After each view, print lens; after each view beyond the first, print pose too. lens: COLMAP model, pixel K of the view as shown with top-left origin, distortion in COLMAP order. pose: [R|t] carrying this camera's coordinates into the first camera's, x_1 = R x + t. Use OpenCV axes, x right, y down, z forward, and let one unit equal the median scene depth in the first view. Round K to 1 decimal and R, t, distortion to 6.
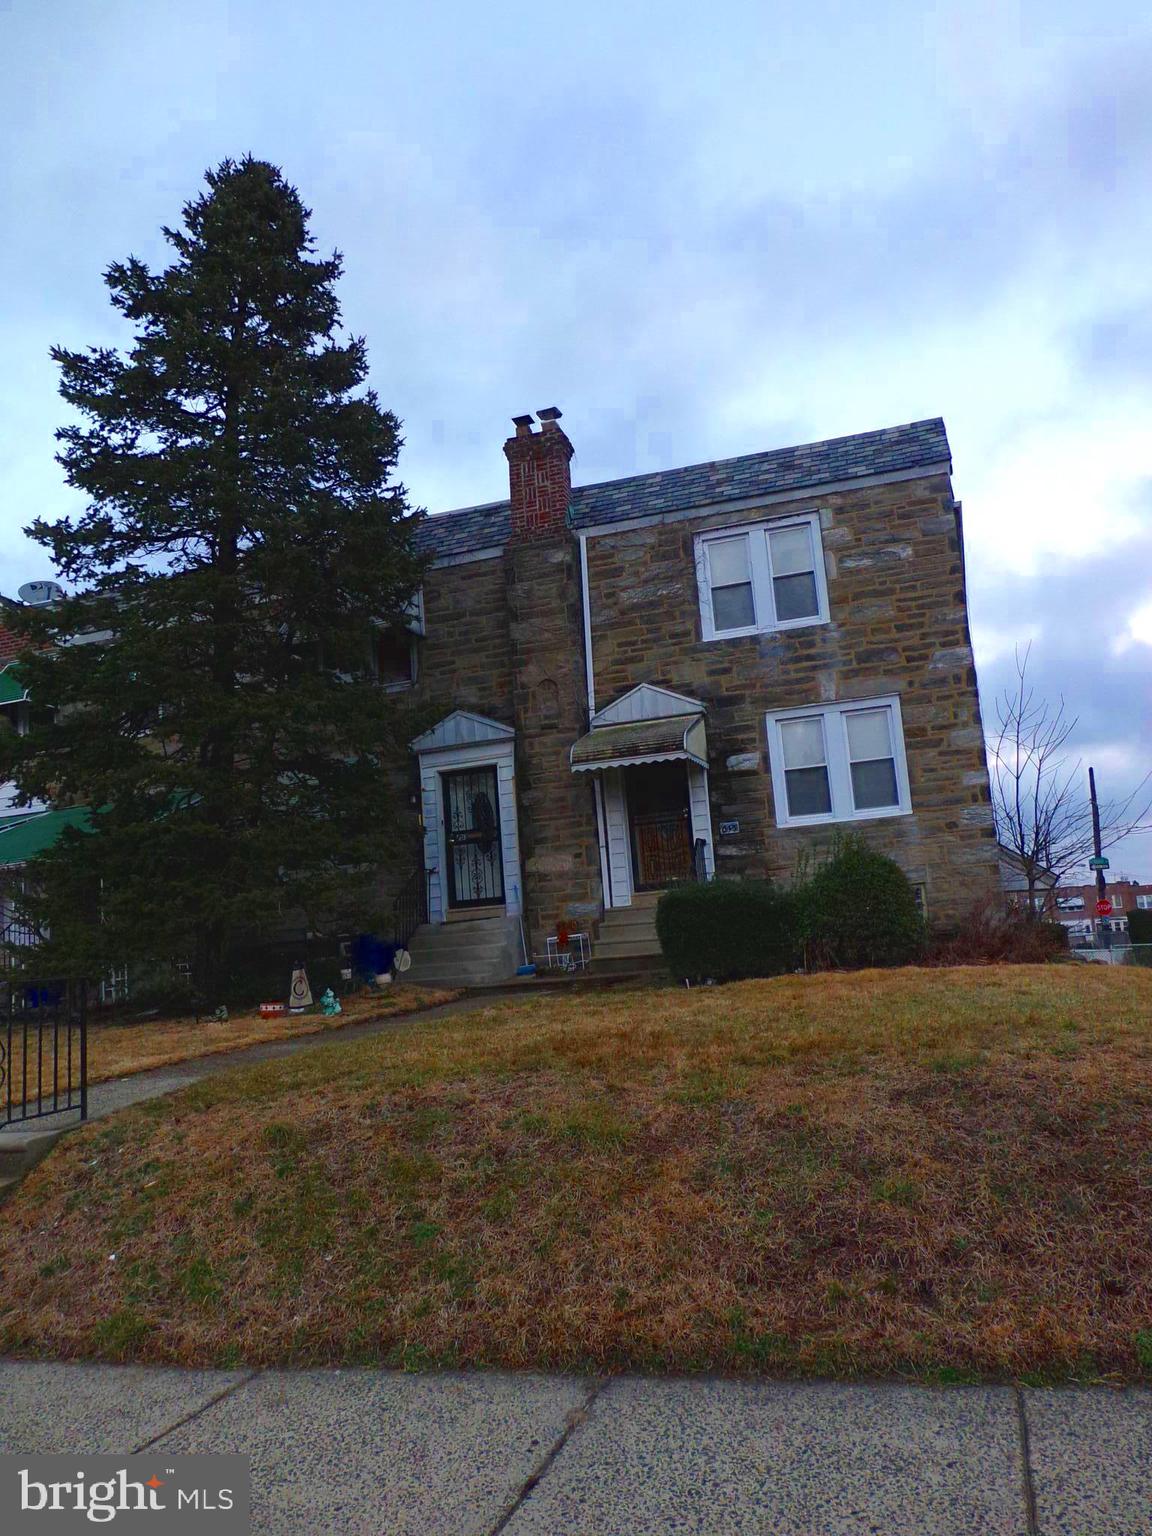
lens RADIAL K [[1177.4, 0, 582.1], [0, 1177.4, 767.6], [0, 0, 1]] dist [-0.052294, 0.067249]
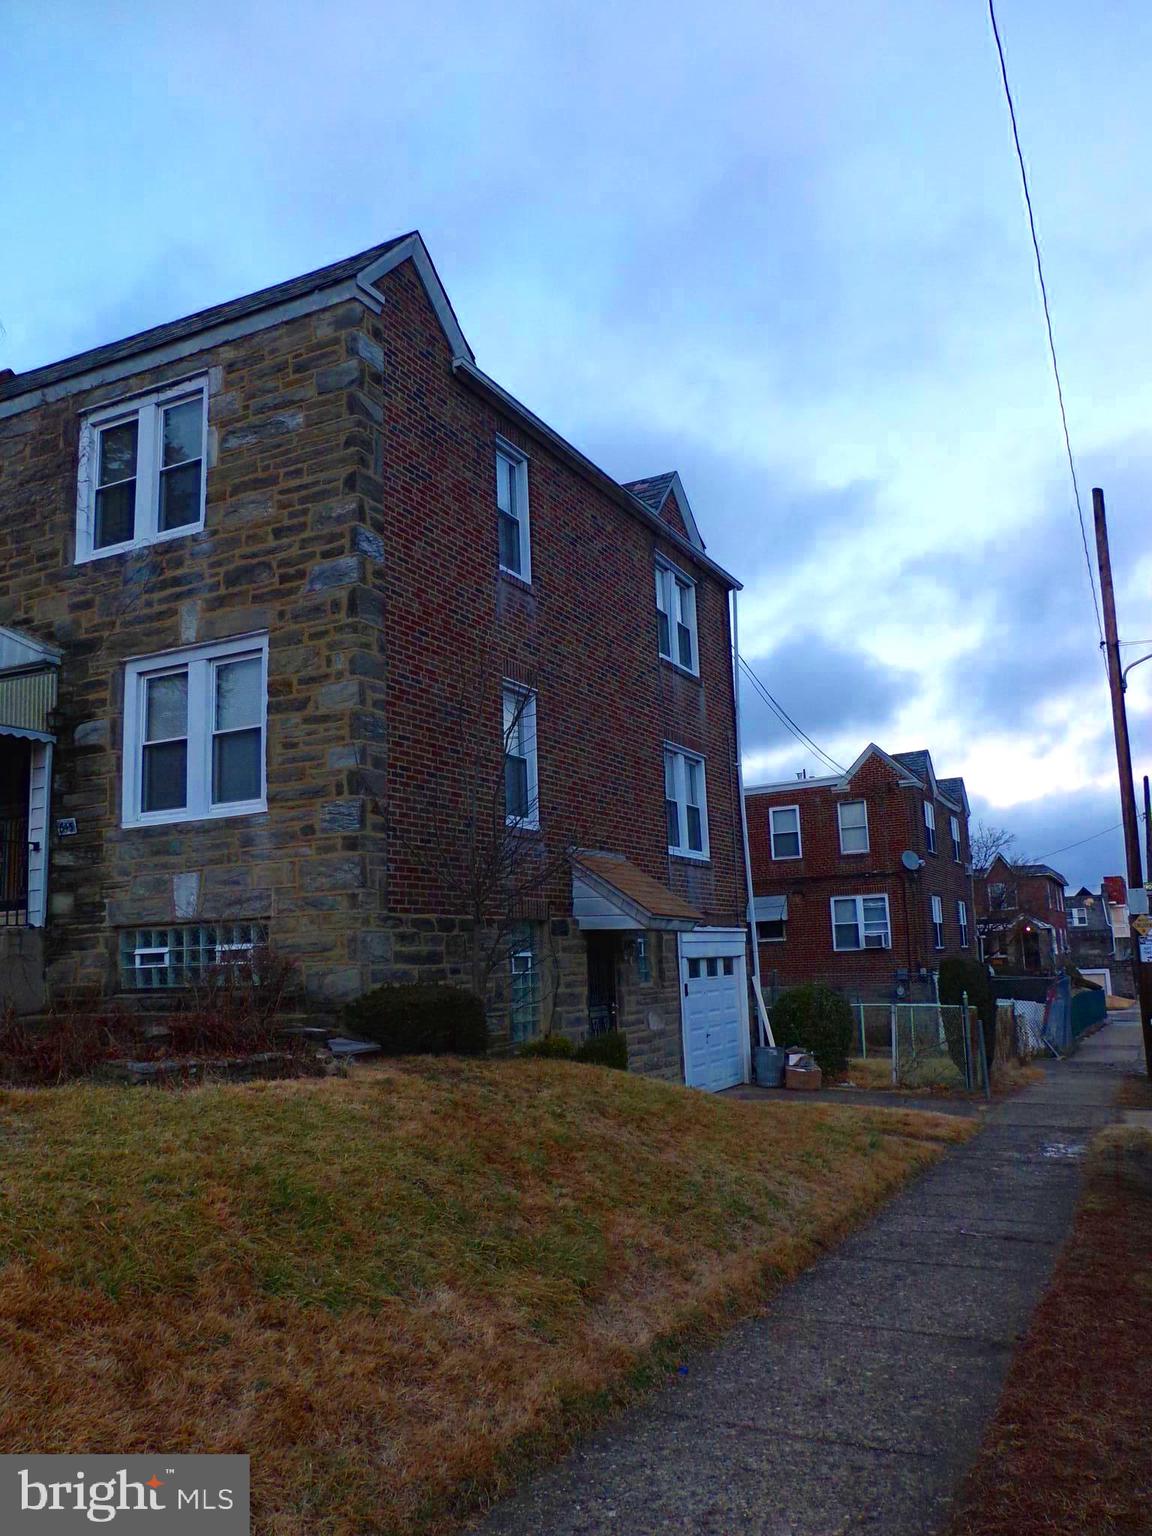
lens RADIAL K [[1177.4, 0, 569.1], [0, 1177.4, 773.6], [0, 0, 1]] dist [-0.052294, 0.067249]
pose [[0.989276, 0.016942, -0.145074, 0.515498], [-0.017077, 0.999854, 0.000315, 0.014223], [0.145058, 0.002165, 0.989421, 0.352422]]
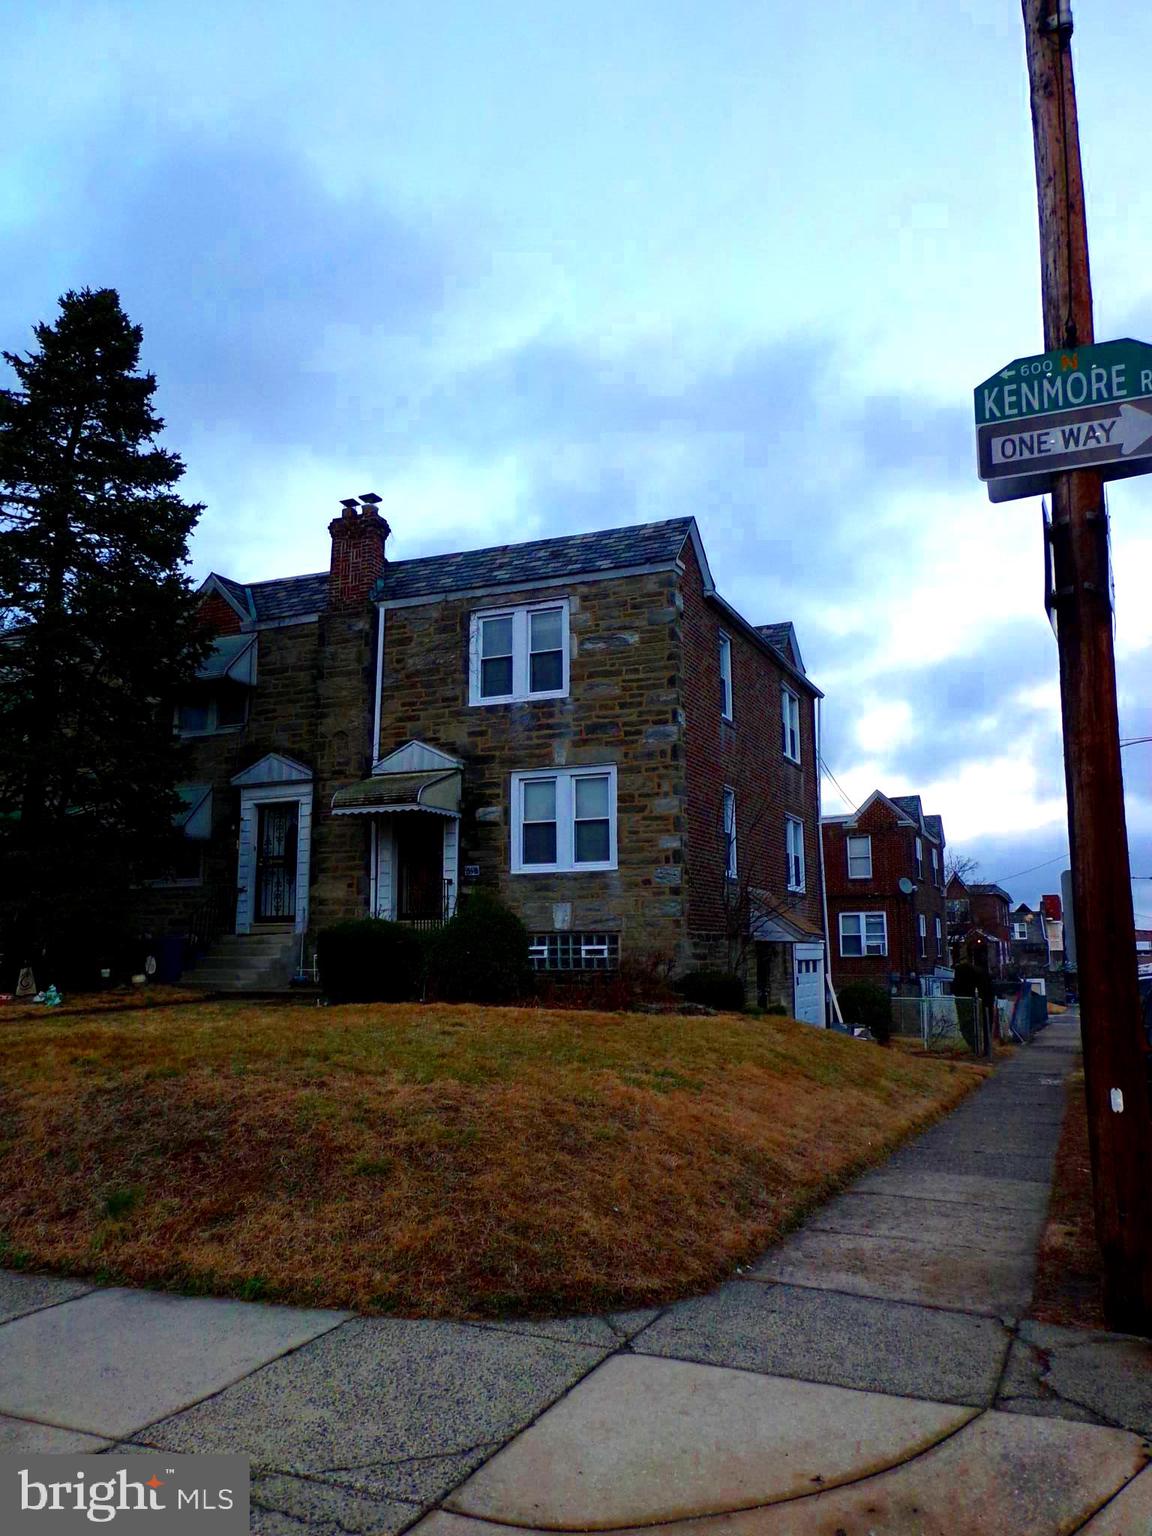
lens RADIAL K [[1177.4, 0, 574.3], [0, 1177.4, 770.5], [0, 0, 1]] dist [-0.052294, 0.067249]
pose [[0.994007, 0.056070, -0.093847, 0.323805], [-0.056363, 0.998410, -0.000475, -0.051079], [0.093671, 0.005761, 0.995587, -0.135664]]
